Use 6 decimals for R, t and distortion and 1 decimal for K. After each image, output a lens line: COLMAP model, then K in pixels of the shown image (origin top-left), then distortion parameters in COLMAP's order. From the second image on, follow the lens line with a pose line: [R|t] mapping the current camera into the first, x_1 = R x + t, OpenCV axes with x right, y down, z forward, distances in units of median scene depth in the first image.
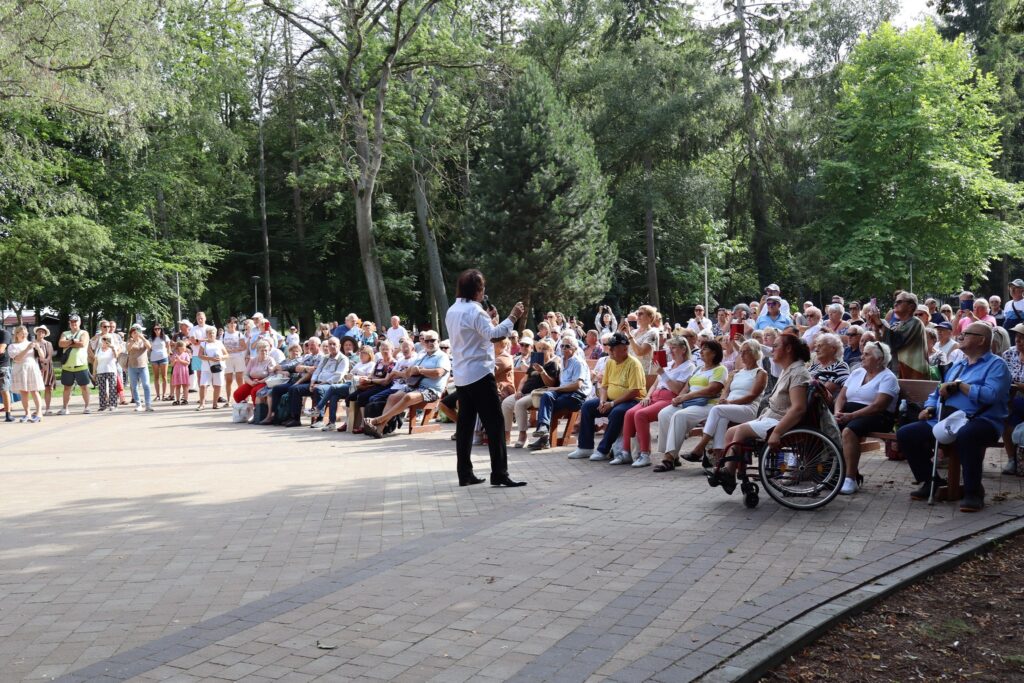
lens RADIAL K [[968.6, 0, 512.0], [0, 968.6, 341.5], [0, 0, 1]] dist [0.003127, 0.000743]
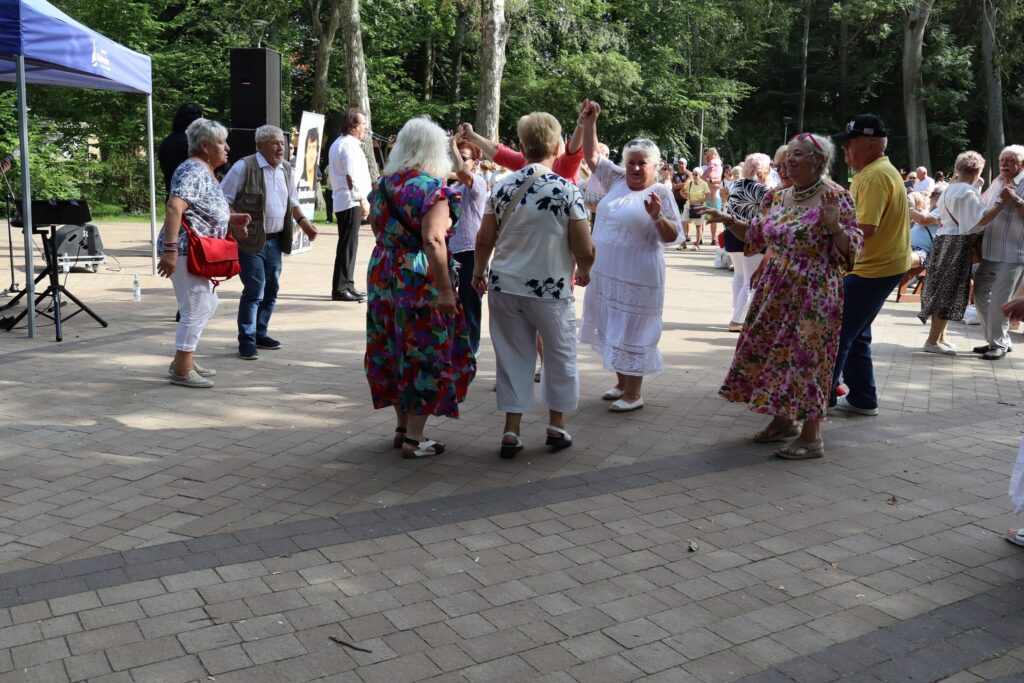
lens RADIAL K [[968.6, 0, 512.0], [0, 968.6, 341.5], [0, 0, 1]] dist [0.003127, 0.000743]
pose [[0.857684, 0.142488, -0.494040, 0.011362], [-0.062078, 0.982503, 0.175597, -0.000653], [0.510416, -0.119938, 0.851522, 0.022884]]
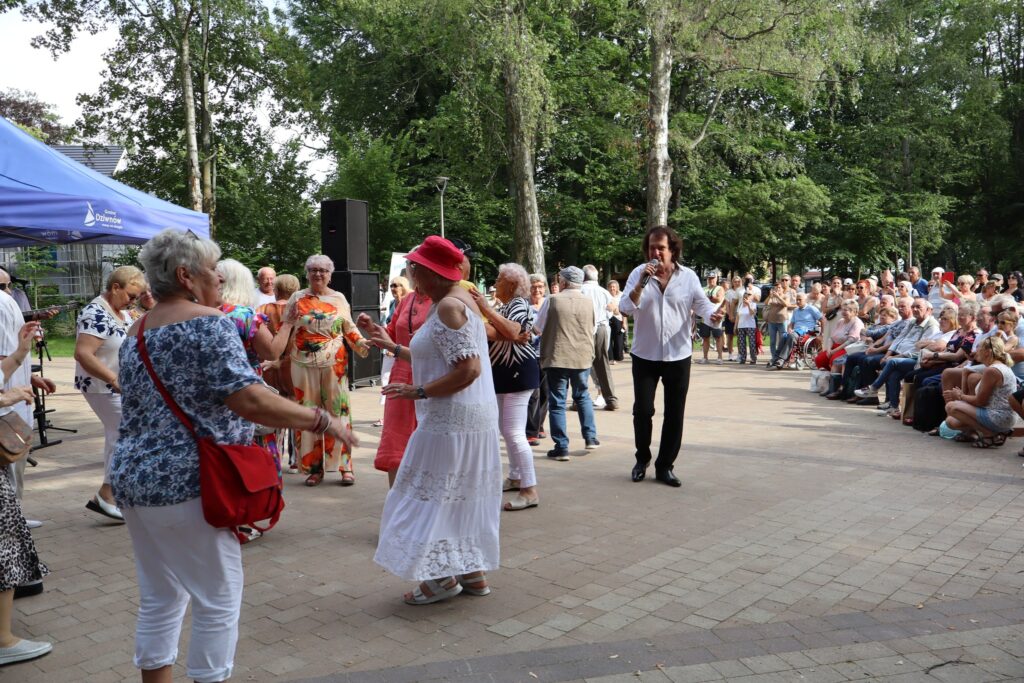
lens RADIAL K [[848.1, 0, 498.4], [0, 848.1, 345.4], [0, 0, 1]] dist [-0.018475, 0.009964]
pose [[0.647037, 0.062037, -0.759930, 0.045060], [-0.014538, 0.997507, 0.069053, -0.003238], [0.762320, -0.033633, 0.646326, 0.109558]]
